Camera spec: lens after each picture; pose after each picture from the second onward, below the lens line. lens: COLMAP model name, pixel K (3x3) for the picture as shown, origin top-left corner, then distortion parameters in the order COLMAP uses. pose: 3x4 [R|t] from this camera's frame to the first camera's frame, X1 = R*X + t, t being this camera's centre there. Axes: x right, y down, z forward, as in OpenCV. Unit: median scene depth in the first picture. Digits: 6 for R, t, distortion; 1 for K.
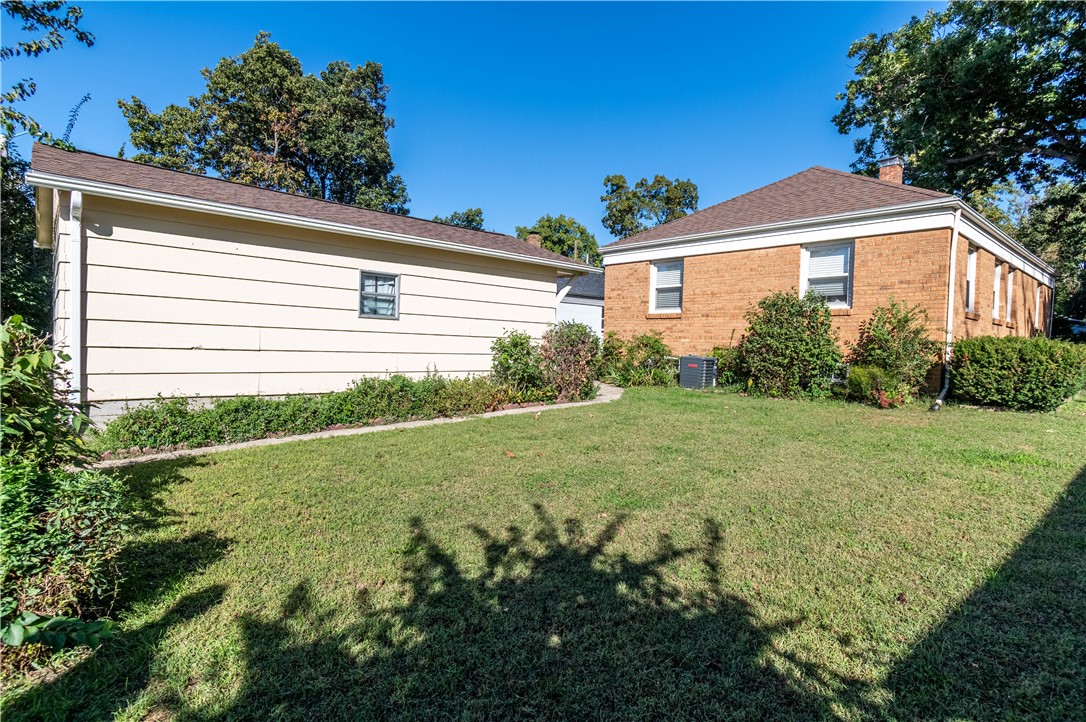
lens RADIAL K [[572.5, 0, 543.0], [0, 572.5, 361.0], [0, 0, 1]] dist [0.002699, 0.000776]
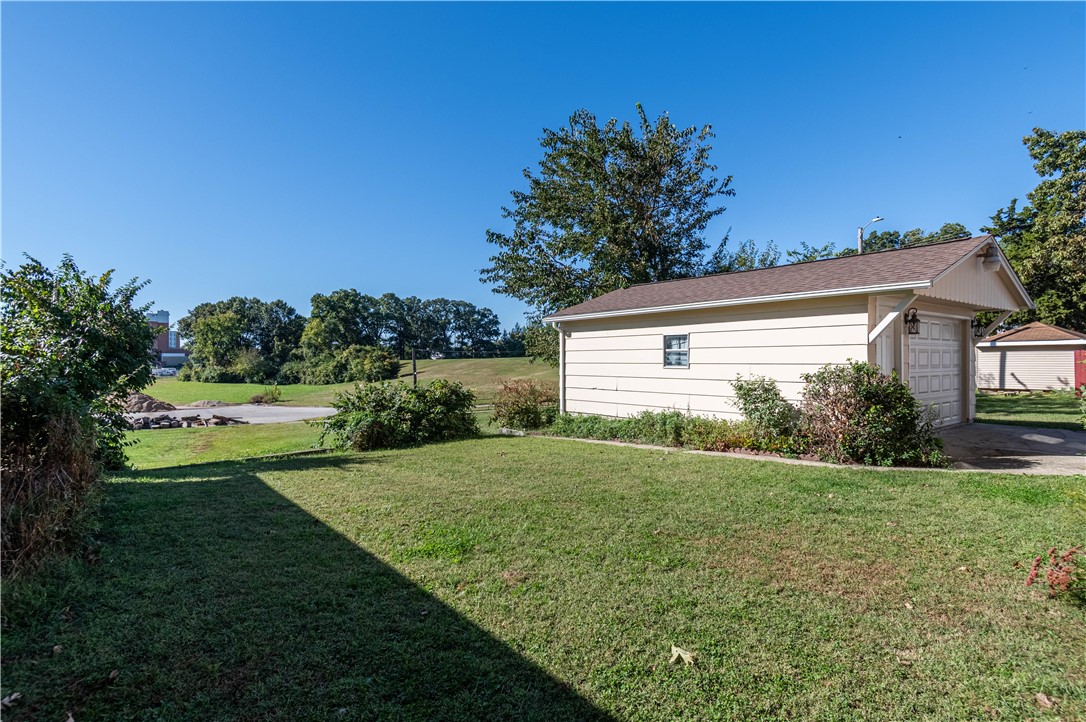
lens RADIAL K [[572.5, 0, 543.0], [0, 572.5, 361.0], [0, 0, 1]] dist [0.002699, 0.000776]
pose [[-0.089672, -0.037754, -0.995255, 1.113558], [-0.039292, 0.998637, -0.034342, -0.033501], [0.995196, 0.036026, -0.091034, 0.832237]]
